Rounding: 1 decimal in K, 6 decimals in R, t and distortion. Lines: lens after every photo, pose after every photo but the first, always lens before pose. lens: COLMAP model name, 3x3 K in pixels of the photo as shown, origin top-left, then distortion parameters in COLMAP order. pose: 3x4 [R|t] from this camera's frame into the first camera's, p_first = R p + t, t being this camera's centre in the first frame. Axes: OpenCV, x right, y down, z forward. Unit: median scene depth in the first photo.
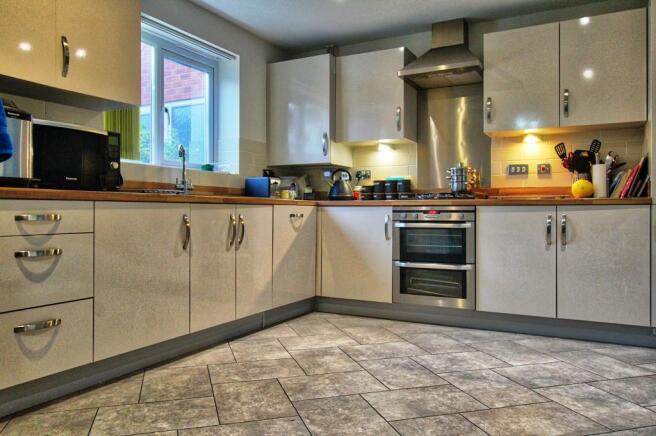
lens RADIAL K [[493.4, 0, 328.0], [0, 493.4, 218.0], [0, 0, 1]] dist [0.010387, 0.003790]
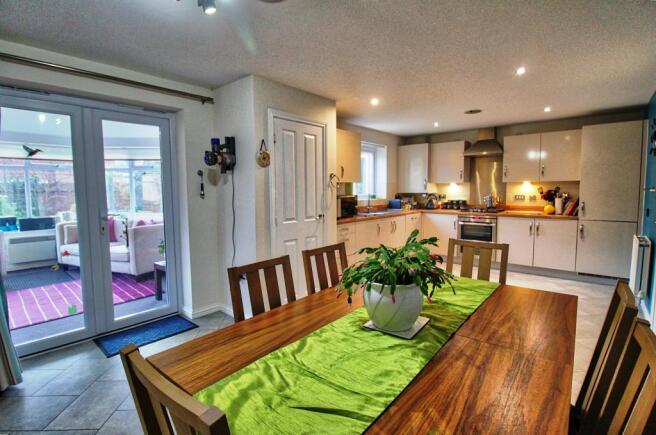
lens RADIAL K [[308.5, 0, 336.0], [0, 308.5, 219.6], [0, 0, 1]] dist [-0.001051, -0.000317]
pose [[0.976658, 0.009036, -0.214612, -0.131499], [0.007341, 0.997127, 0.075392, -0.133052], [0.214677, -0.075207, 0.973785, -0.591663]]
